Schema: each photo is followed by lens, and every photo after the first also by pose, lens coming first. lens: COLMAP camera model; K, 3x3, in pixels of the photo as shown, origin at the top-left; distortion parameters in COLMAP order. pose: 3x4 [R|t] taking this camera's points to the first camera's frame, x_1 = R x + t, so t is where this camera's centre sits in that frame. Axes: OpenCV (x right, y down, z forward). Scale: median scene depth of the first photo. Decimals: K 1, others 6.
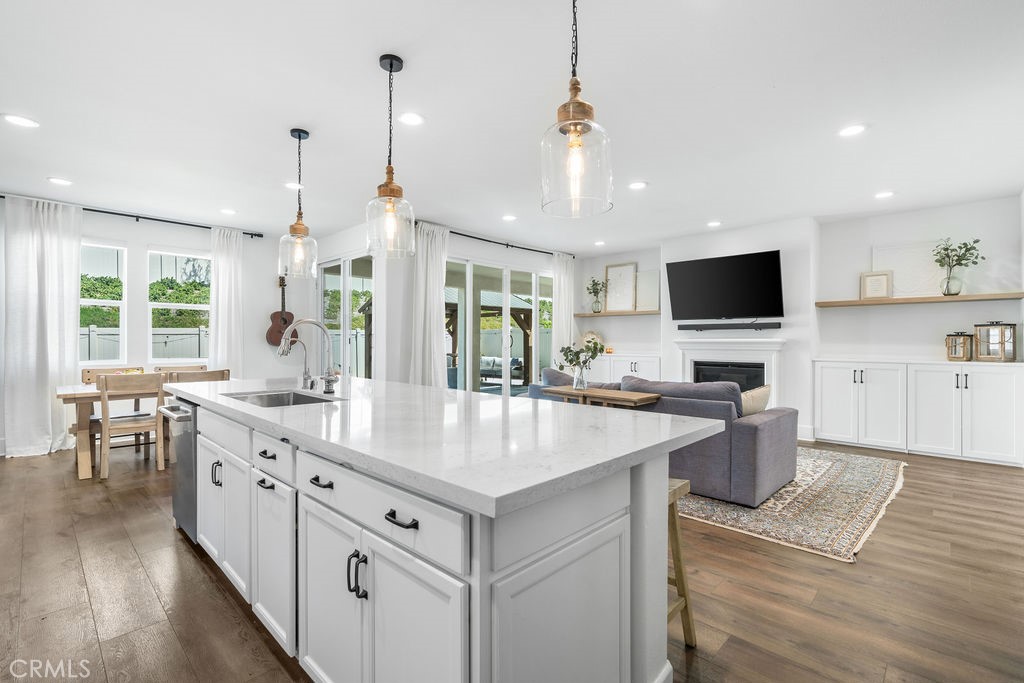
lens RADIAL K [[465.7, 0, 514.1], [0, 465.7, 342.3], [0, 0, 1]] dist [-0.004948, 0.001357]
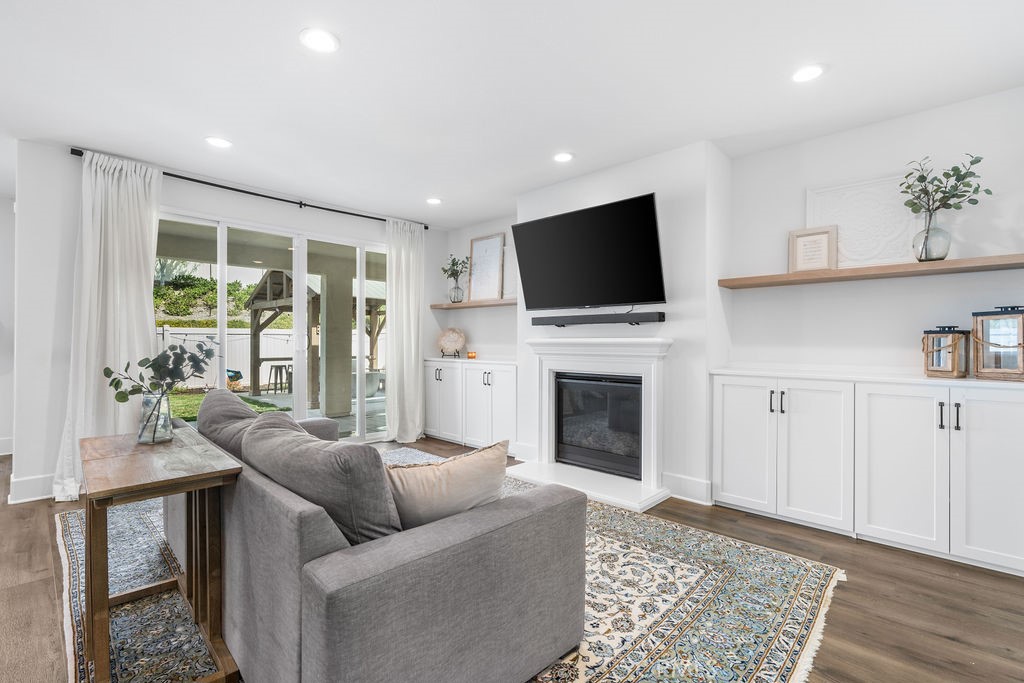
lens RADIAL K [[465.7, 0, 513.4], [0, 465.7, 341.8], [0, 0, 1]] dist [-0.004948, 0.001357]
pose [[0.999997, 0.000183, 0.002229, 0.370926], [-0.000179, 0.999999, -0.001652, -0.001440], [-0.002230, 0.001652, 0.999996, 0.374884]]
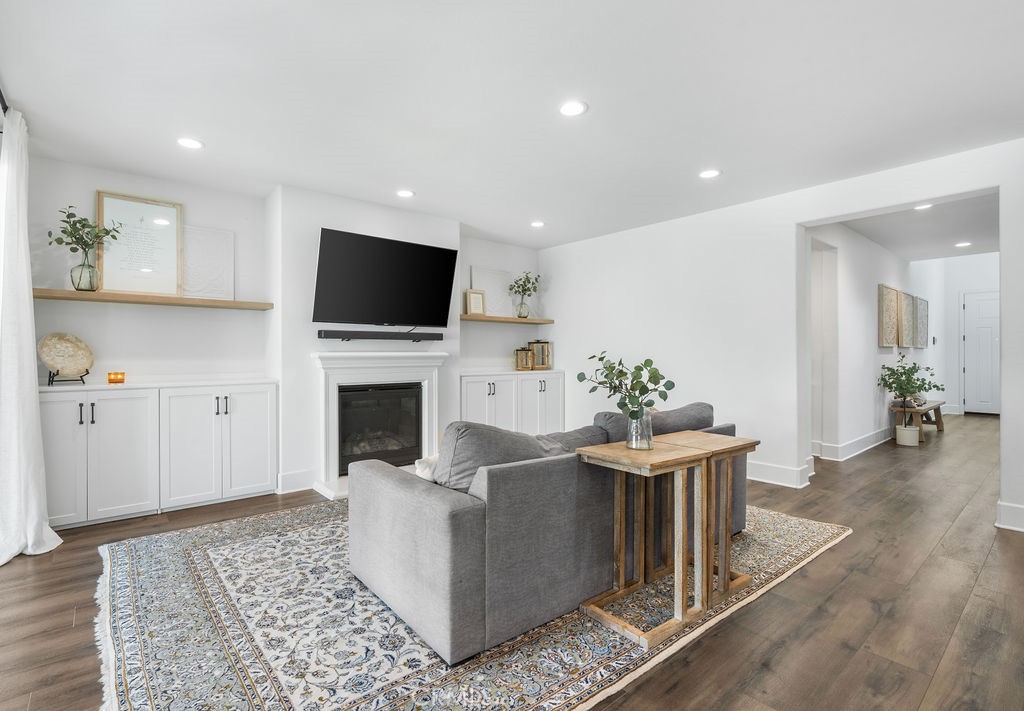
lens RADIAL K [[482.2, 0, 490.1], [0, 482.2, 350.7], [0, 0, 1]] dist [-0.008898, 0.000866]
pose [[0.129361, 0.007311, 0.991571, -0.302940], [0.005490, 0.999952, -0.008089, -0.003111], [-0.991582, 0.006490, 0.129314, 0.795553]]
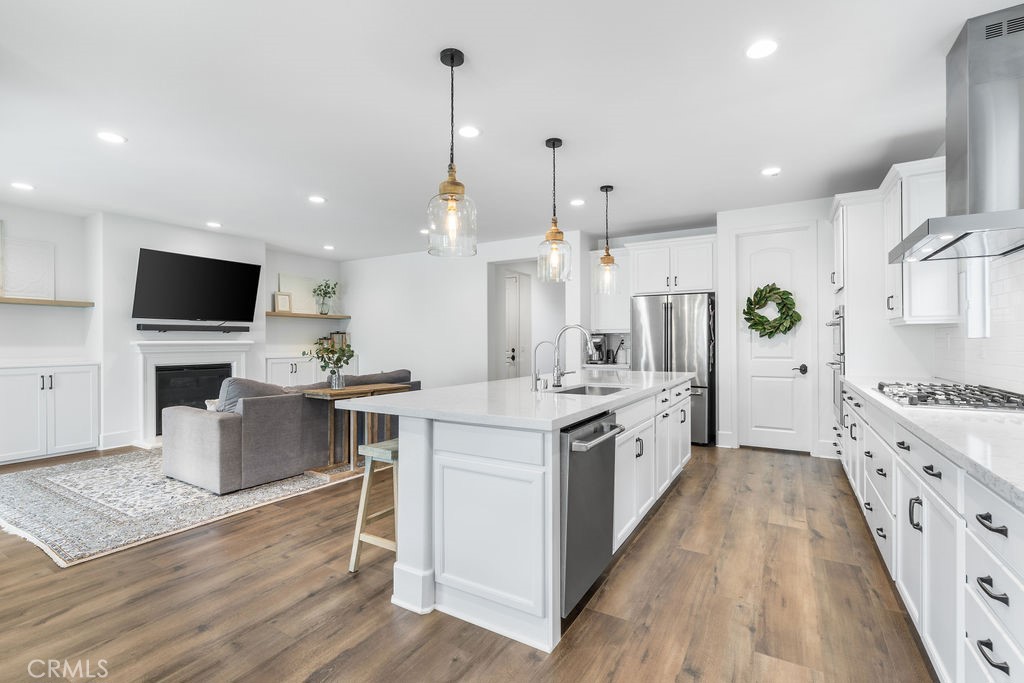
lens RADIAL K [[465.7, 0, 512.3], [0, 465.7, 339.5], [0, 0, 1]] dist [-0.004948, 0.001357]
pose [[-0.216175, 0.005665, 0.976338, -0.692423], [0.007506, 0.999963, -0.004140, -0.001362], [-0.976326, 0.006433, -0.216209, 0.611180]]
